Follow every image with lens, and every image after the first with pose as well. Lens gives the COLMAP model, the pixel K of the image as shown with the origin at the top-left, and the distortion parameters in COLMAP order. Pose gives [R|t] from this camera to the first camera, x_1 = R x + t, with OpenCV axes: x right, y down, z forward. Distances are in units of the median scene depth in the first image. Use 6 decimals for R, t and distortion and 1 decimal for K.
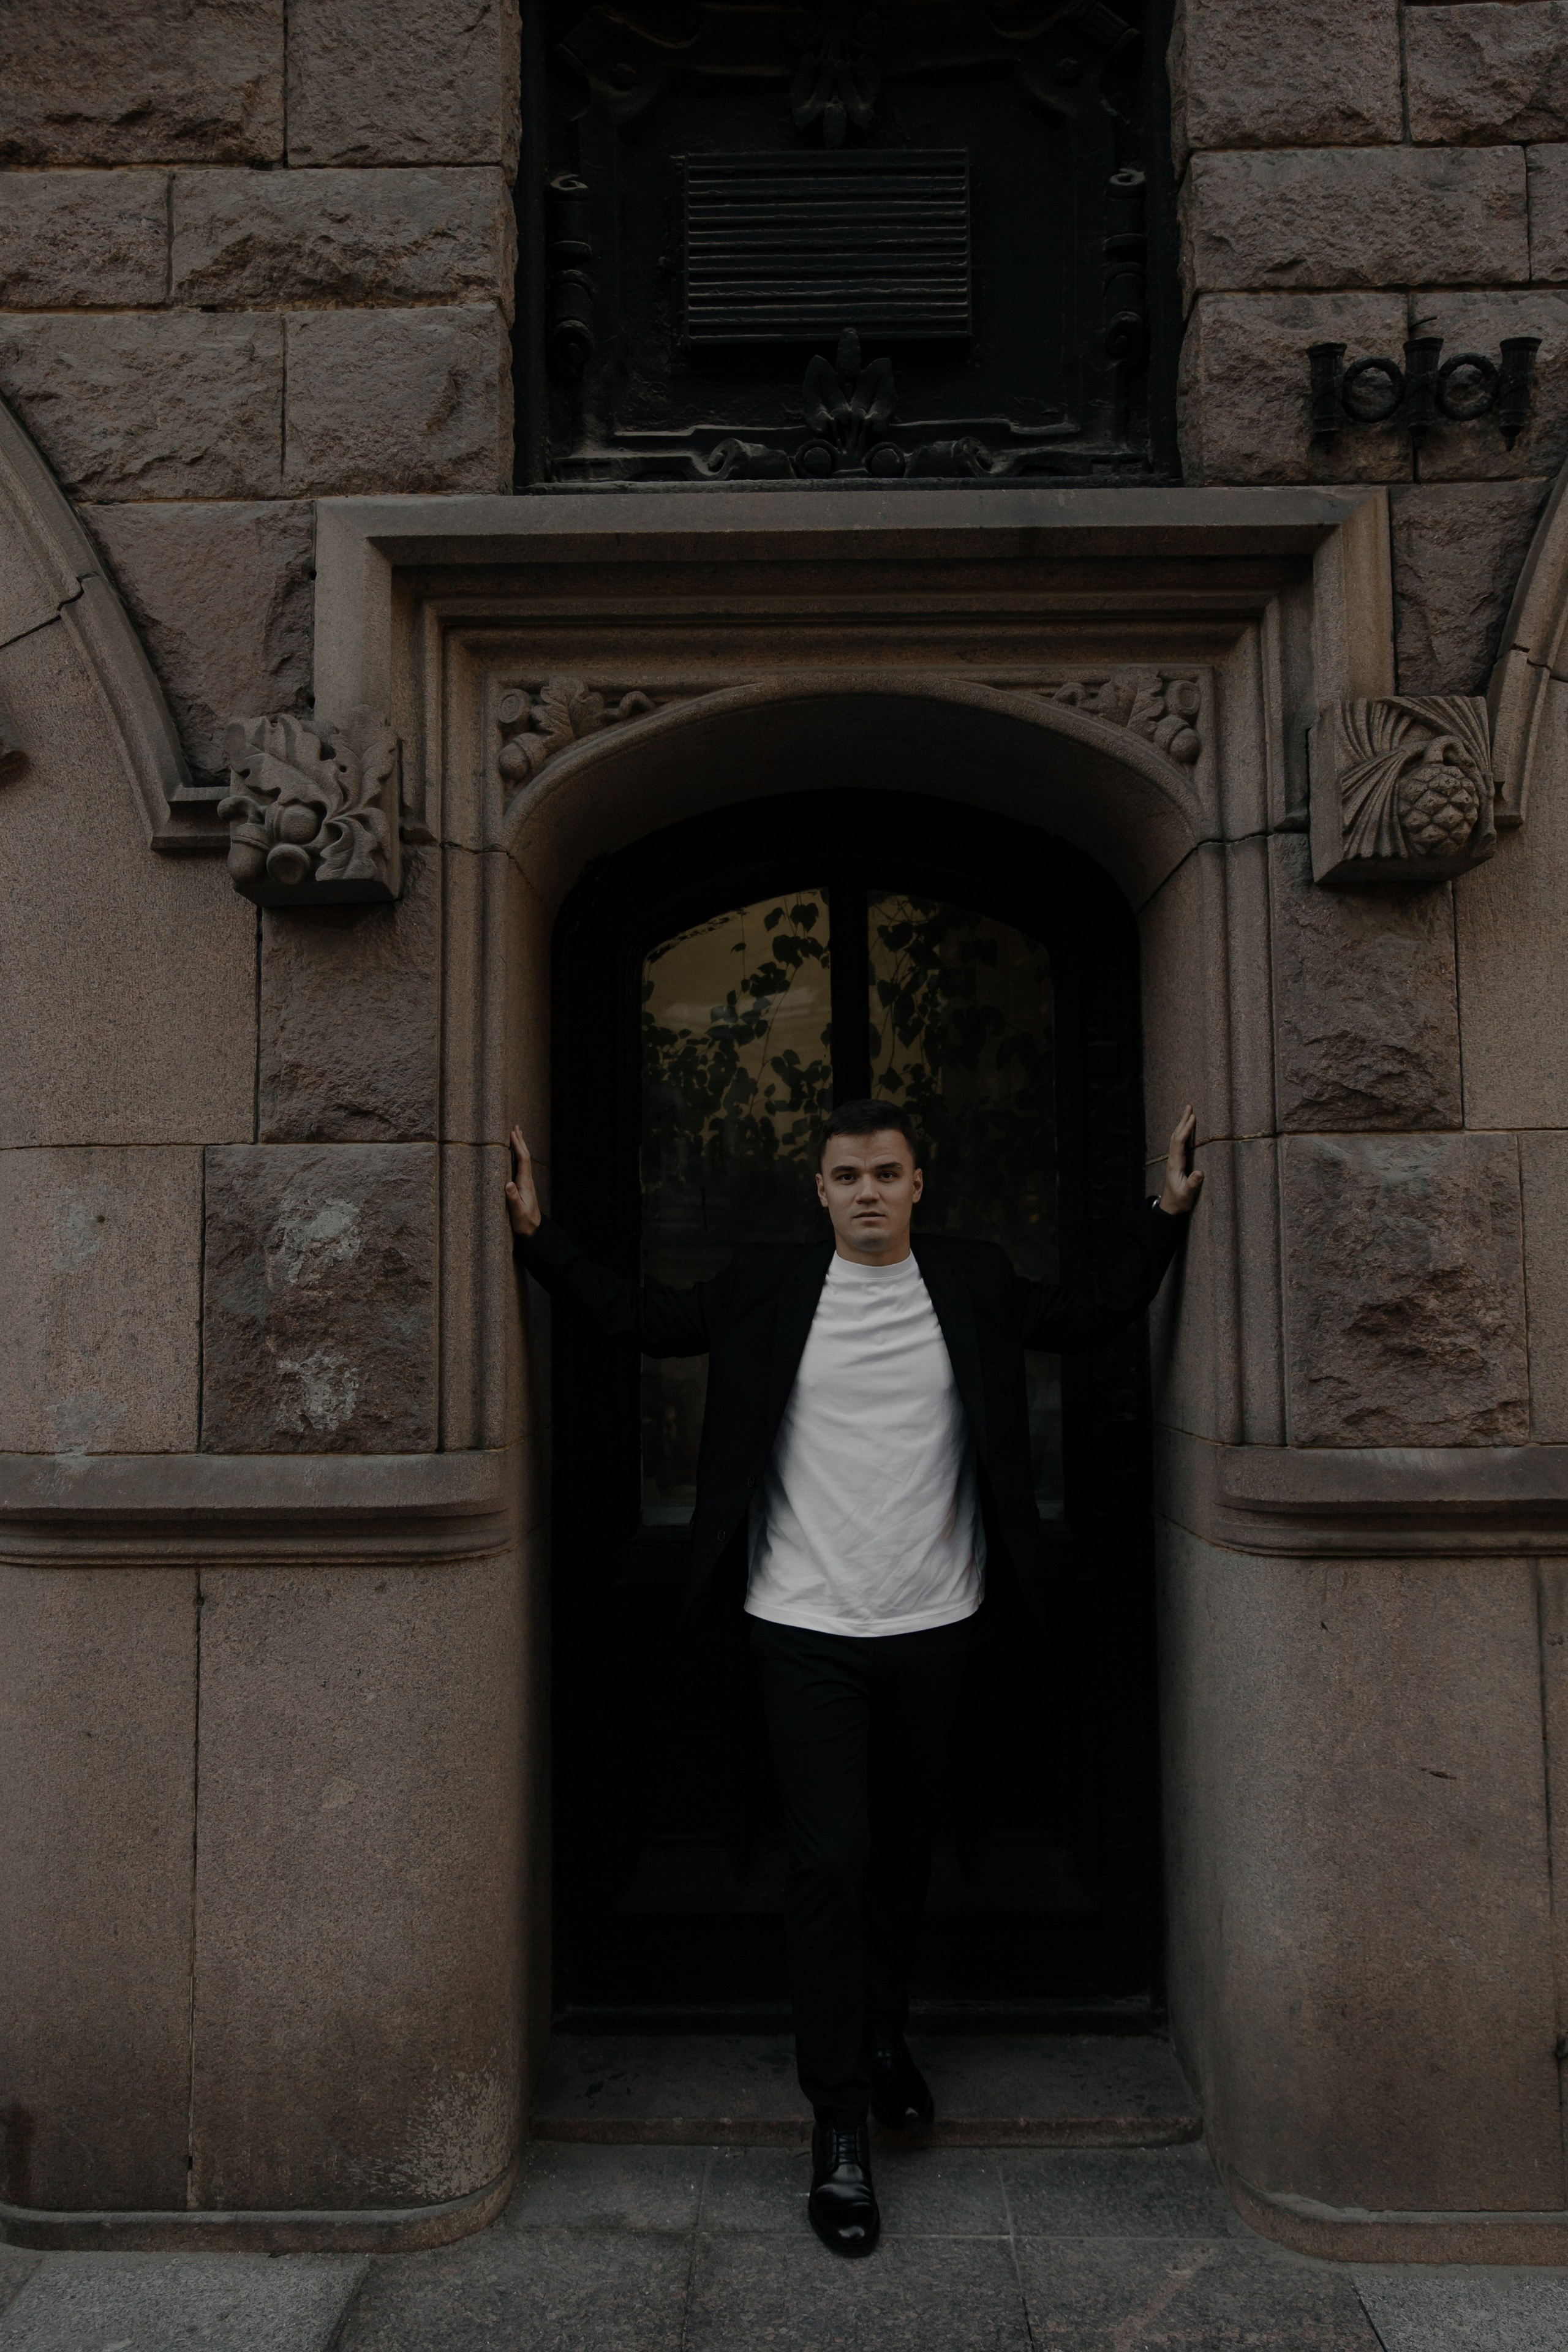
lens RADIAL K [[1797.2, 0, 782.3], [0, 1797.2, 1168.0], [0, 0, 1]] dist [-0.008257, 0.012382]
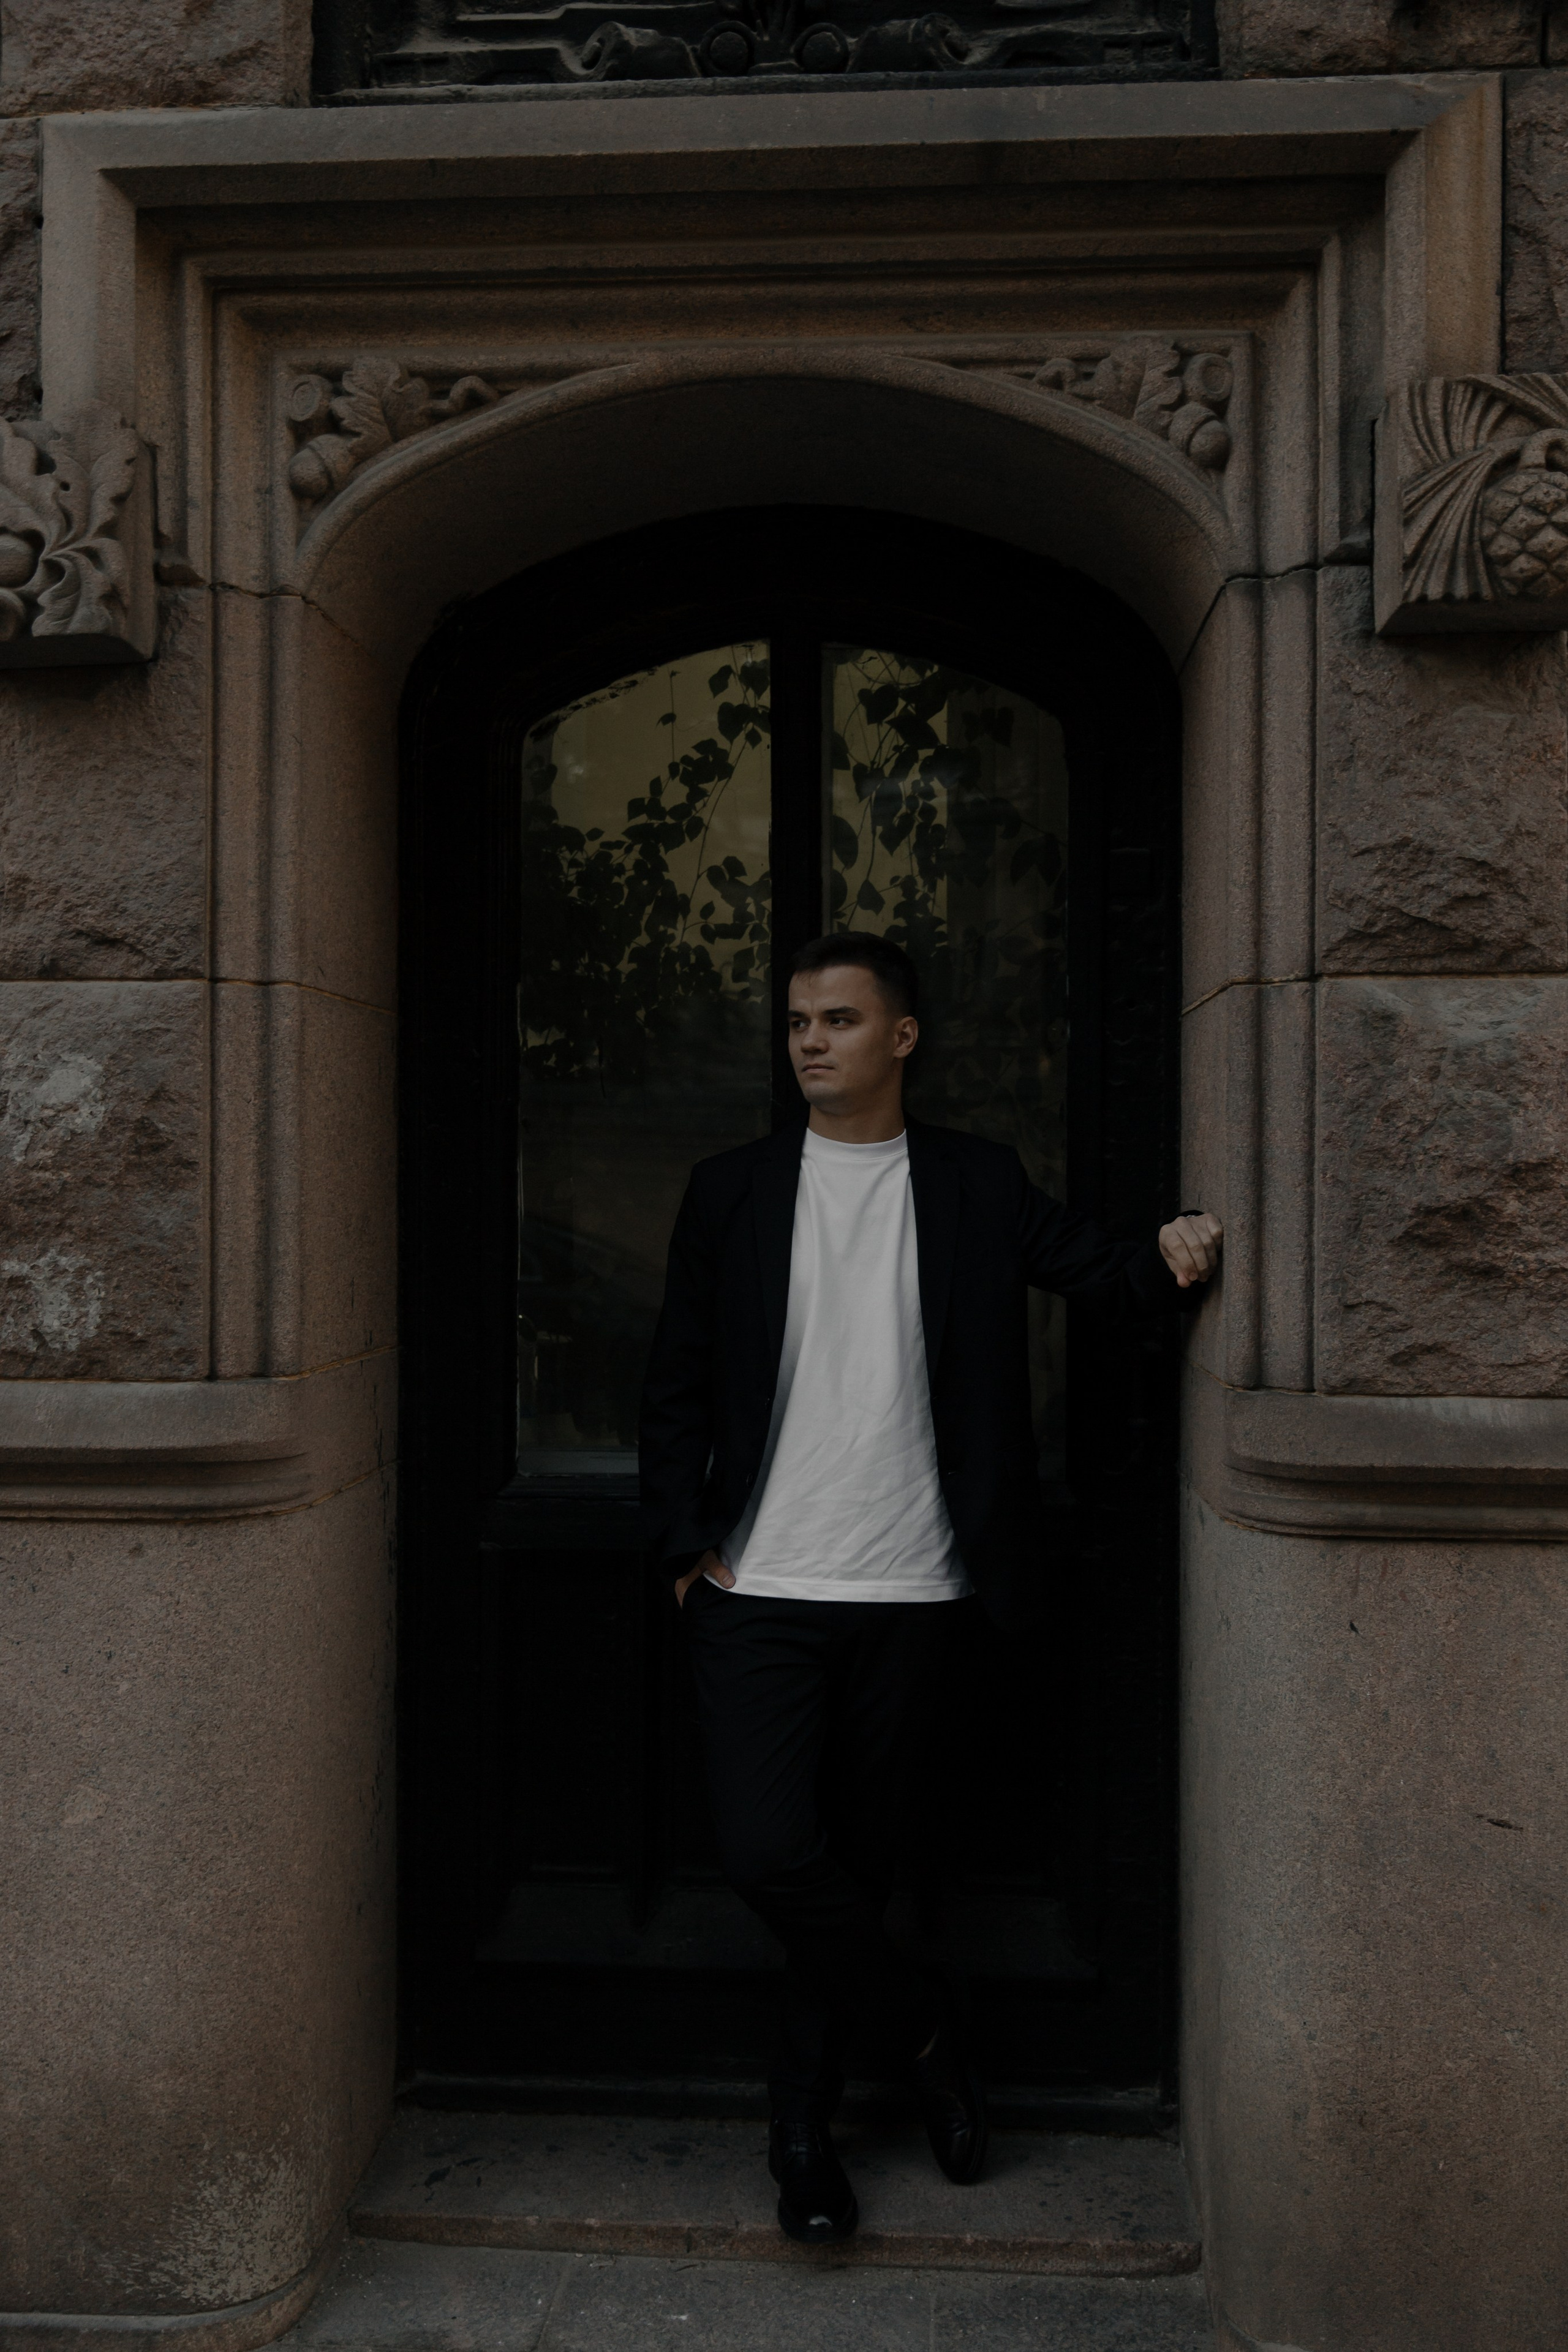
lens RADIAL K [[2353.1, 0, 790.6], [0, 2353.1, 1181.7], [0, 0, 1]] dist [0.003589, 0.014278]
pose [[0.997893, 0.012239, -0.063715, 0.122158], [-0.007281, 0.996968, 0.077477, -0.008295], [0.064470, -0.076849, 0.994956, 0.007614]]
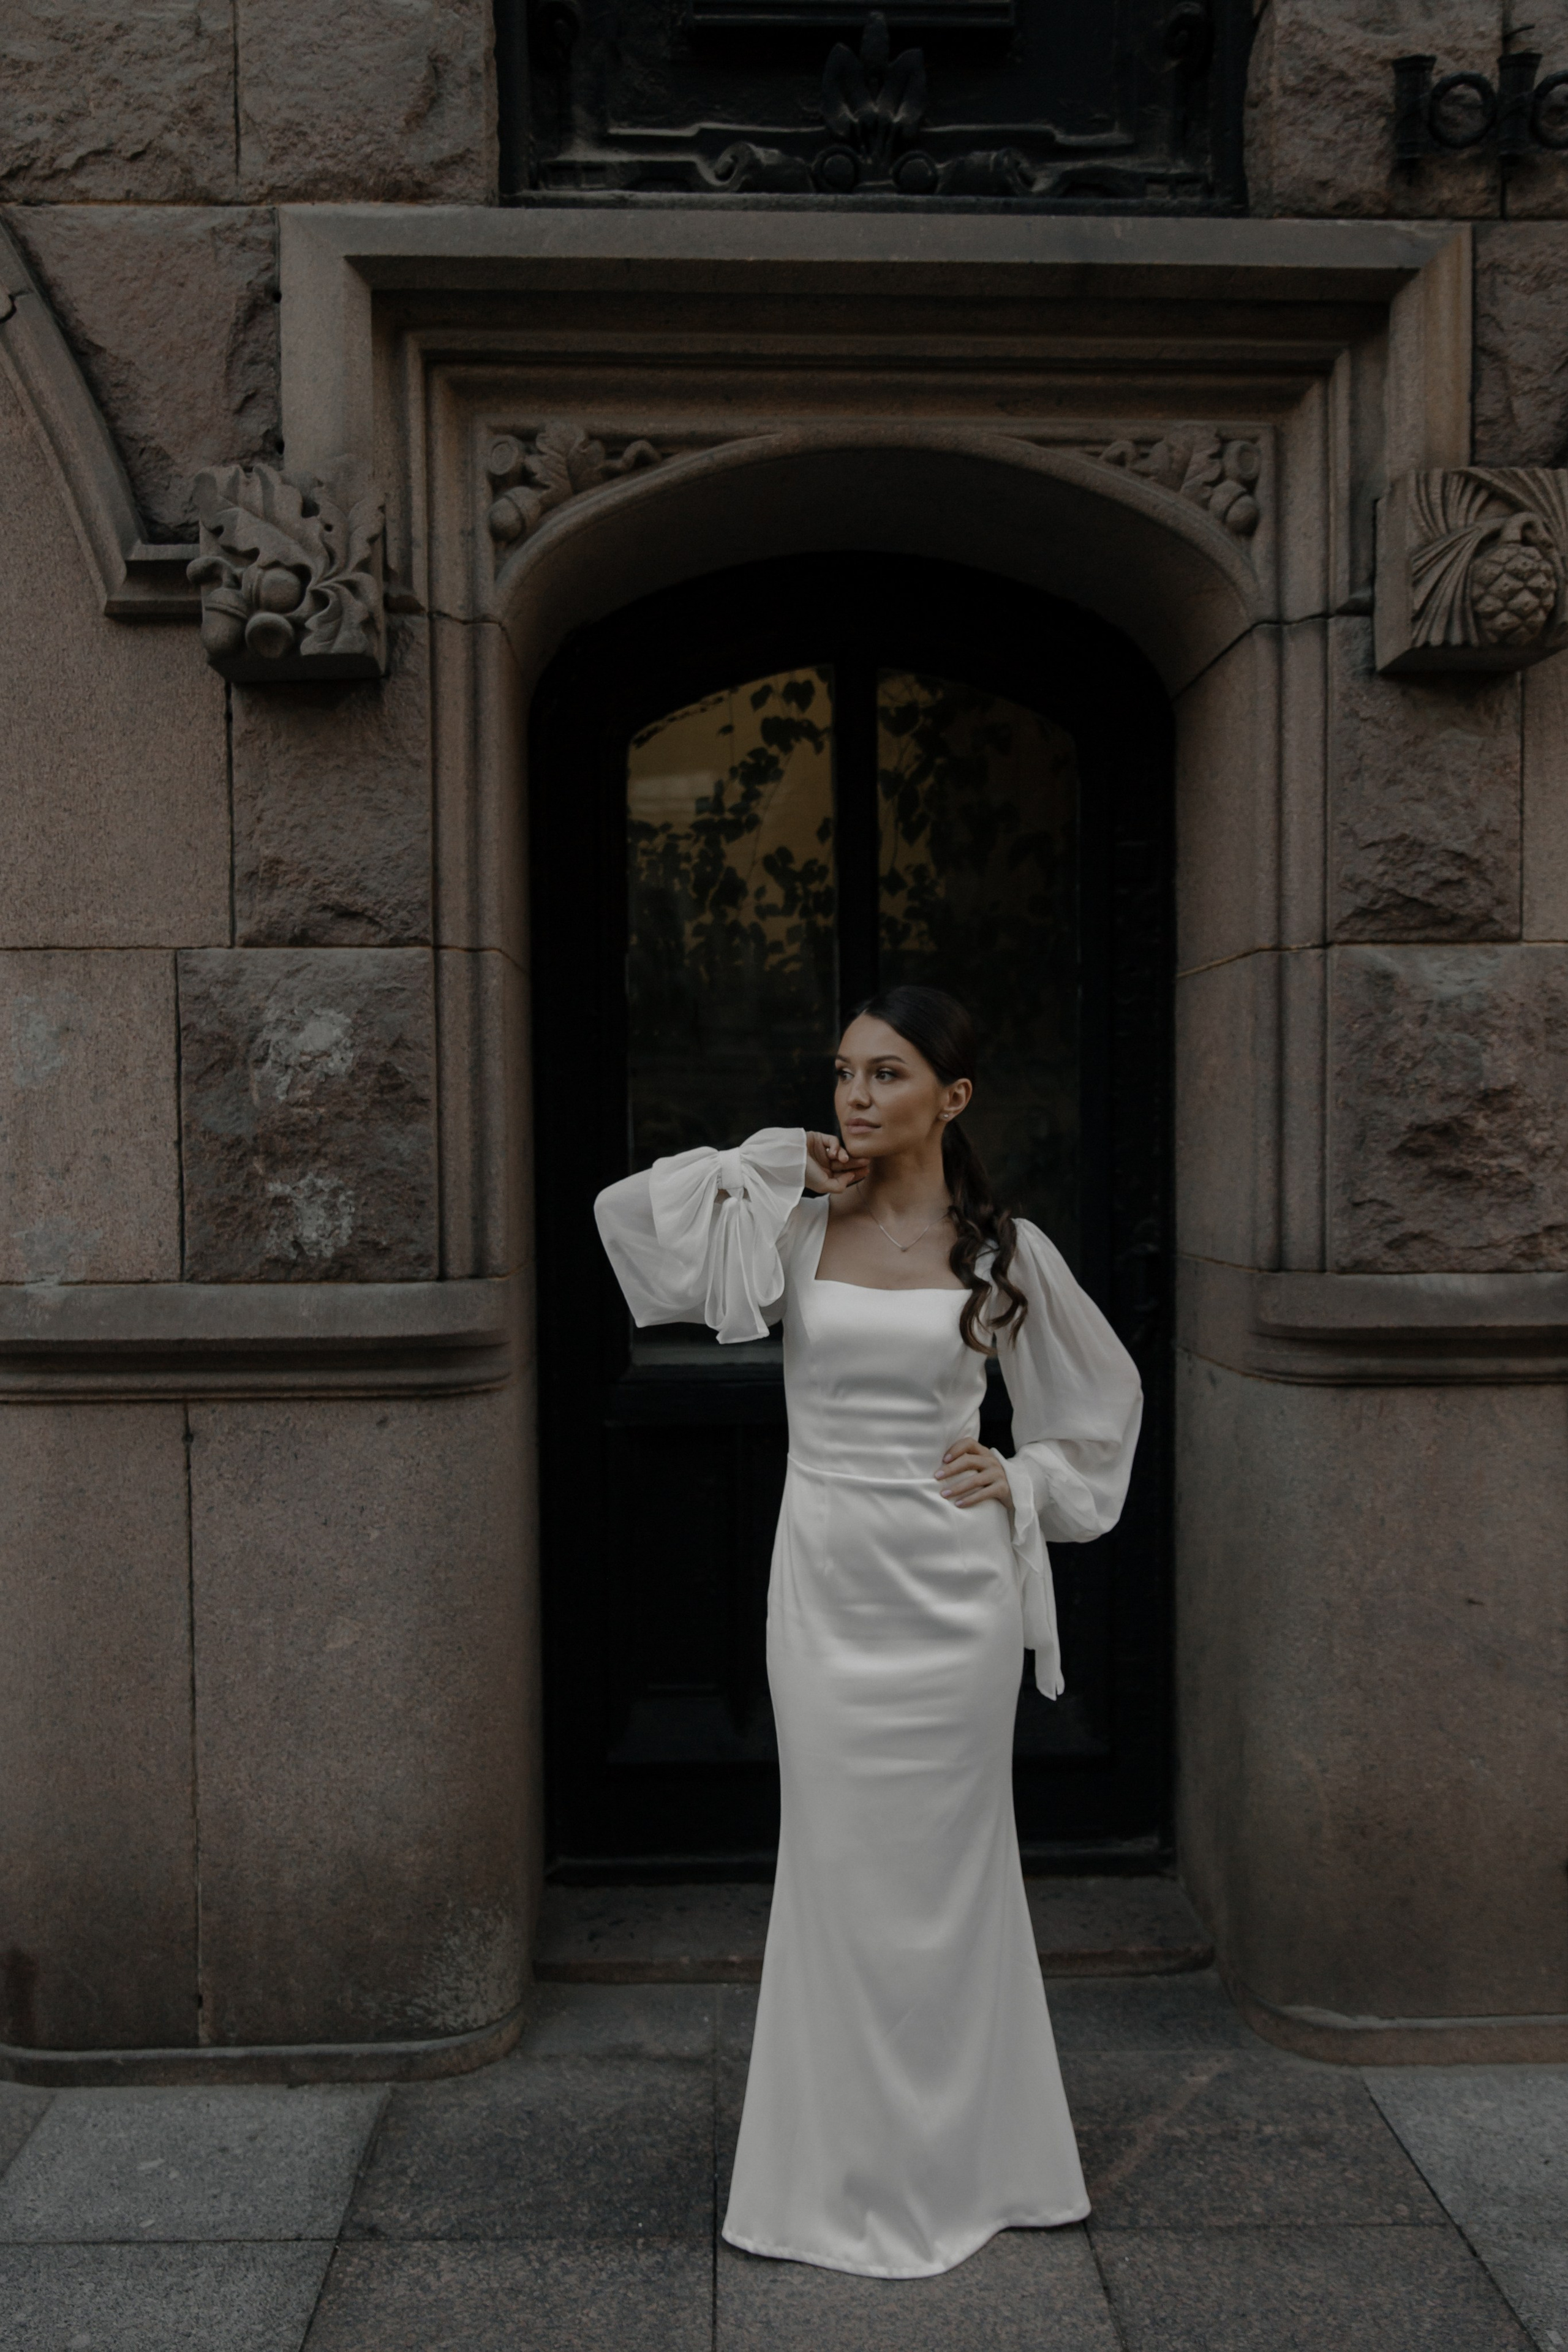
lens RADIAL K [[2154.7, 0, 799.6], [0, 2154.7, 1259.9], [0, 0, 1]] dist [0.004657, -0.005814]
pose [[0.997910, -0.002715, 0.064555, -0.075396], [-0.005440, 0.992038, 0.125819, 0.004535], [-0.064383, -0.125907, 0.989951, -0.125578]]
